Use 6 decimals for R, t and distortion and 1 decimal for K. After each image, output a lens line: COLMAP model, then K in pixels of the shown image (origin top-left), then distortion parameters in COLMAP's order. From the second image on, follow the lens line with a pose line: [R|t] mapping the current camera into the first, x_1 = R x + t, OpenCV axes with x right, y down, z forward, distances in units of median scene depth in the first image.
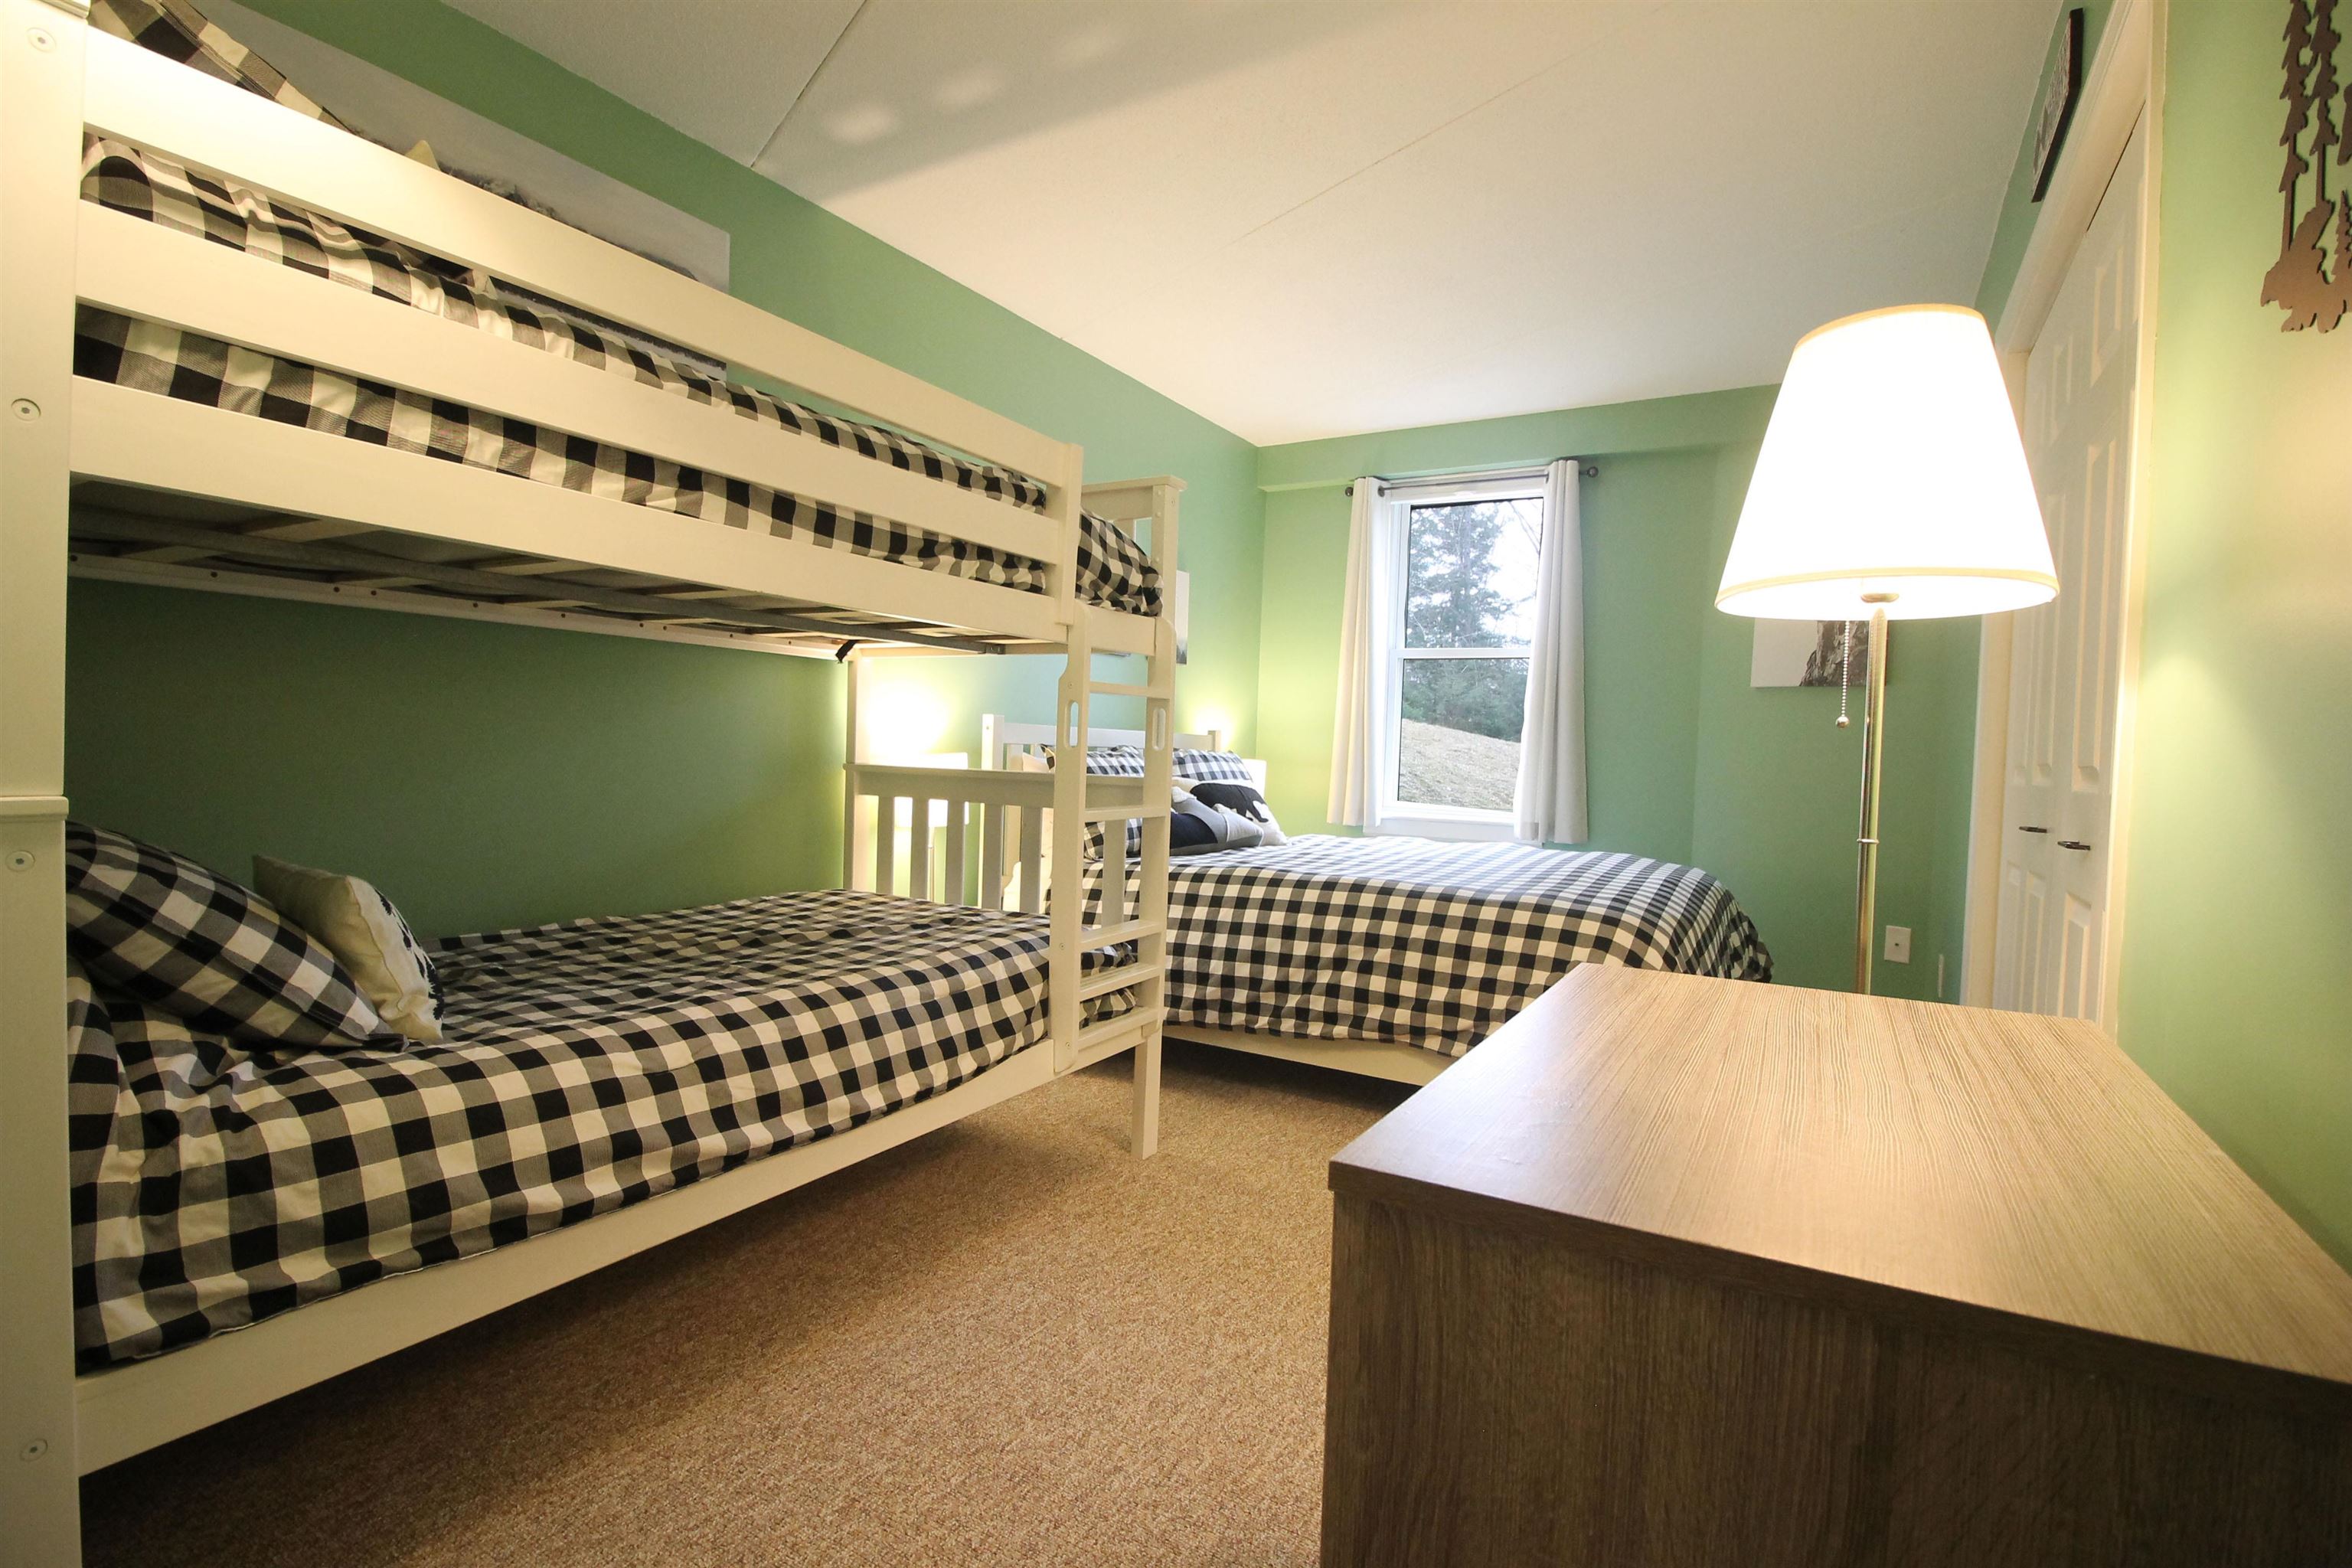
lens RADIAL K [[1103.5, 0, 1192.0], [0, 1103.5, 784.8], [0, 0, 1]] dist [0.002498, -0.013900]
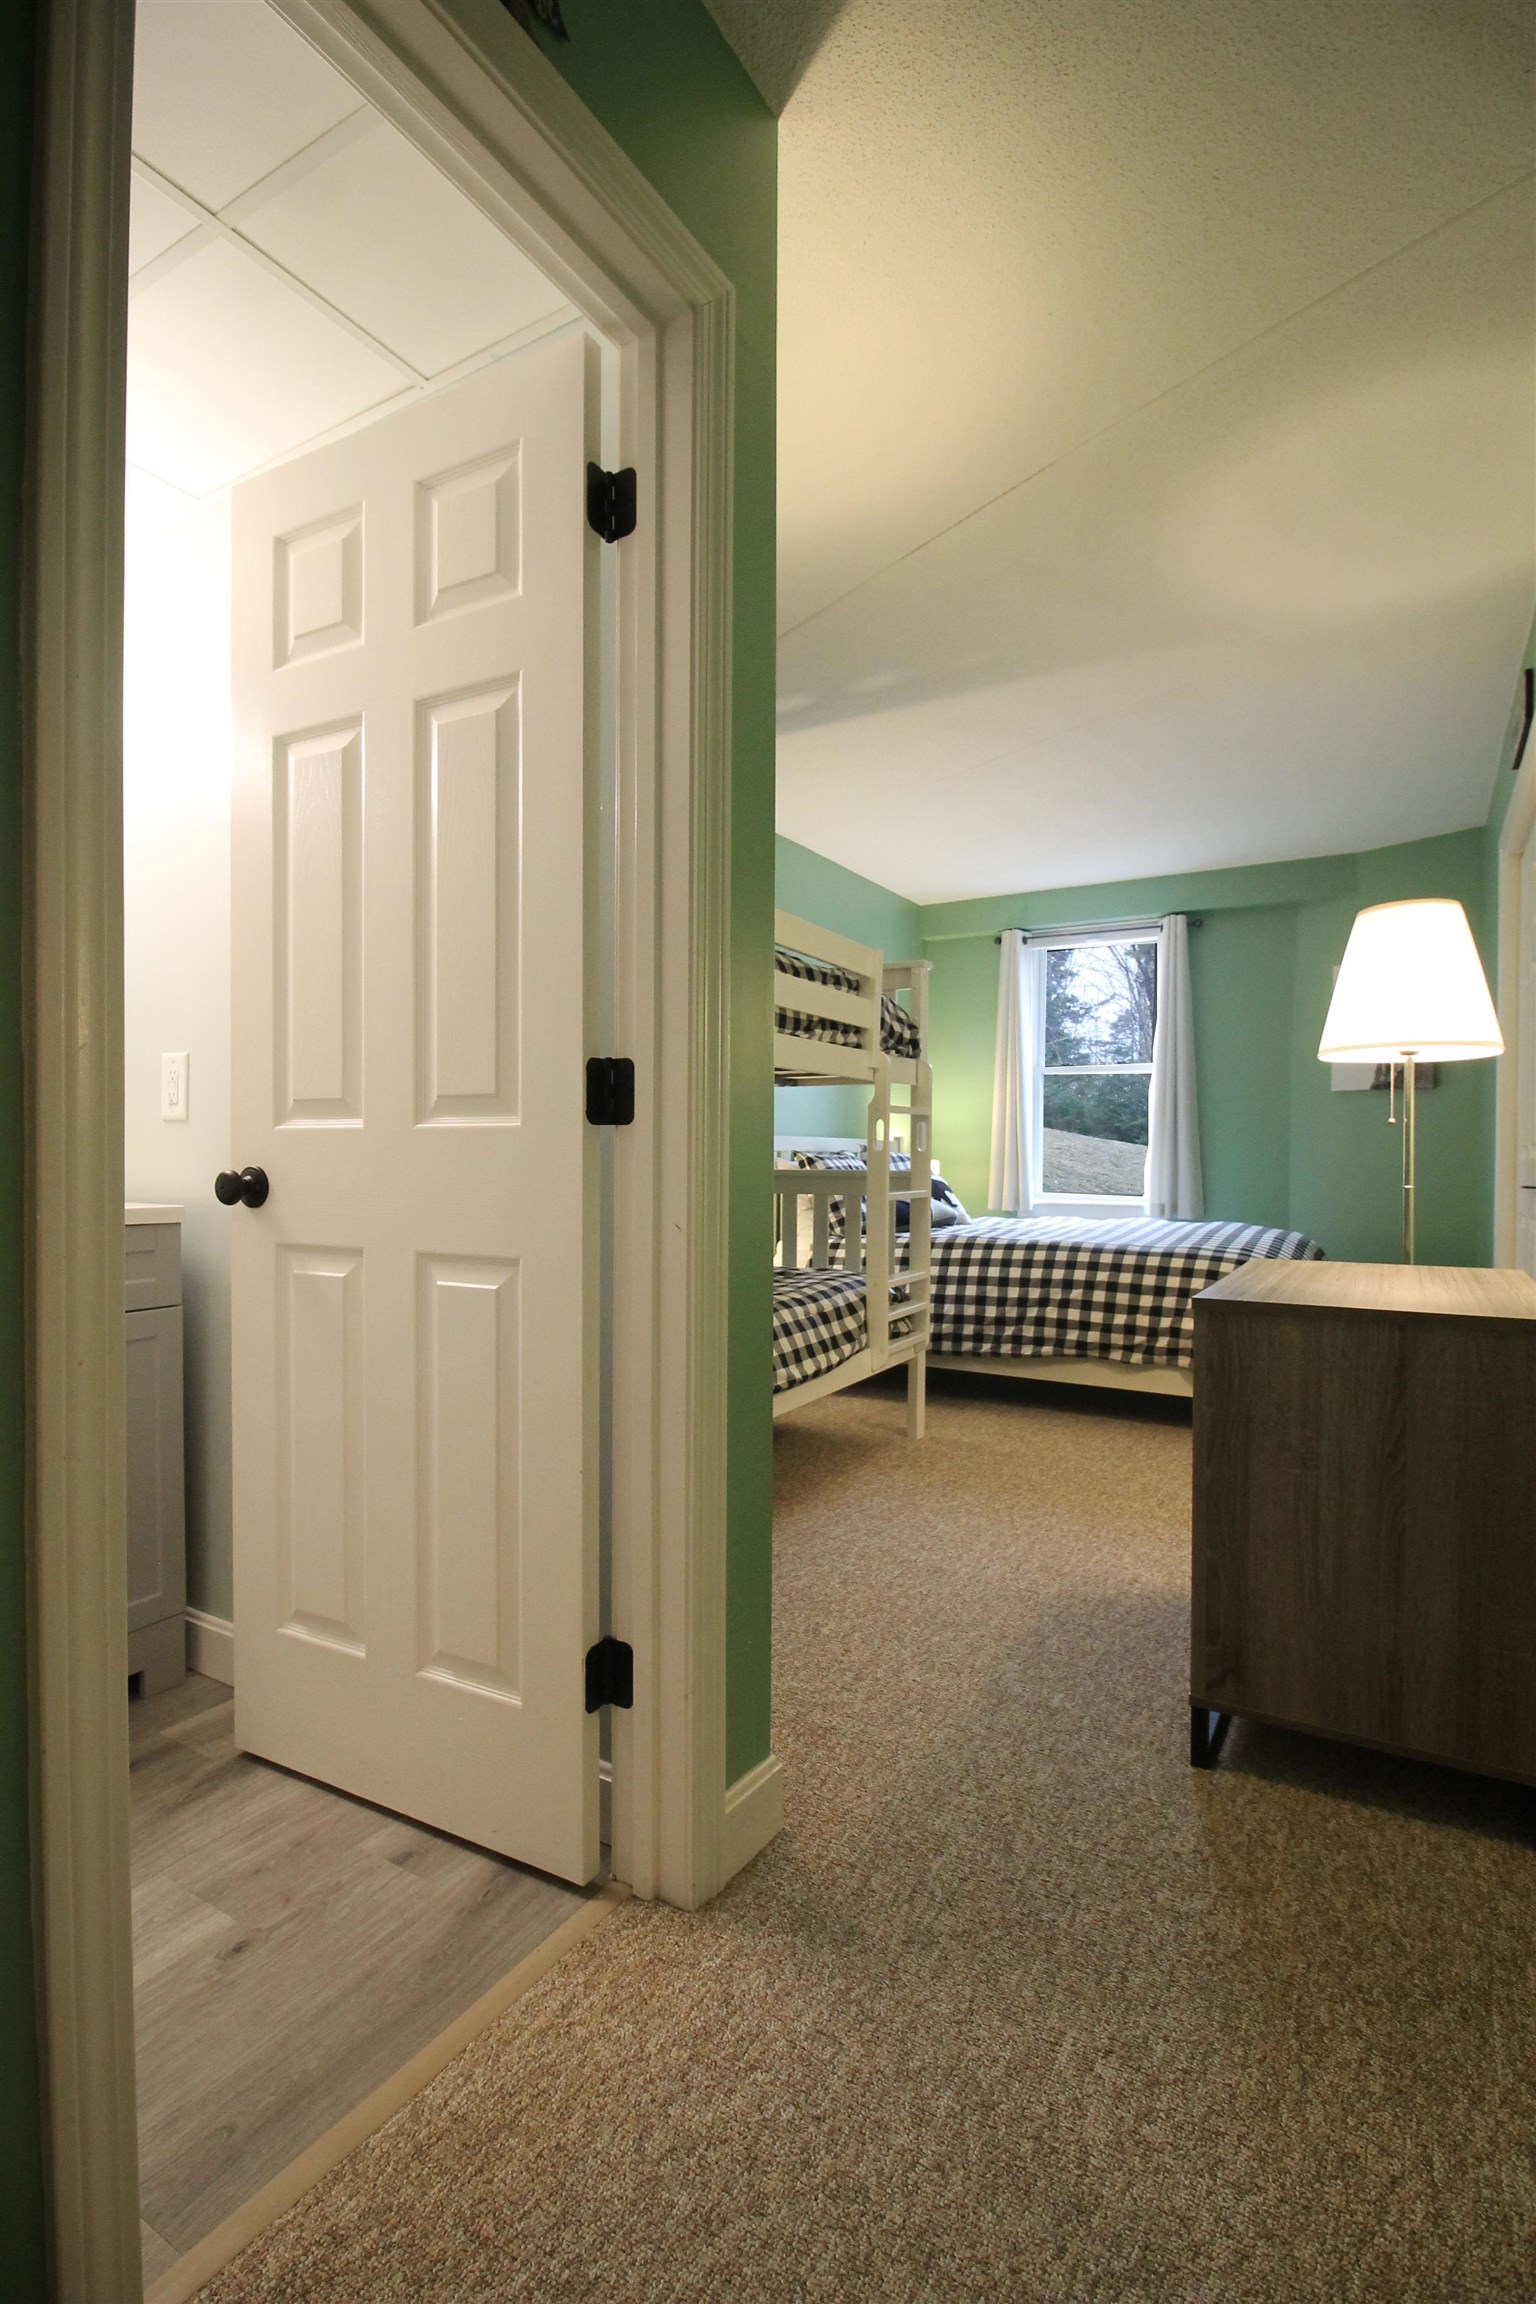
lens RADIAL K [[1081.0, 0, 770.0], [0, 1081.0, 1165.6], [0, 0, 1]] dist [0.002498, -0.013900]
pose [[0.999611, -0.026936, -0.007197, -0.205137], [0.026756, 0.999354, -0.023985, 0.014916], [0.007839, 0.023783, 0.999686, -0.381413]]
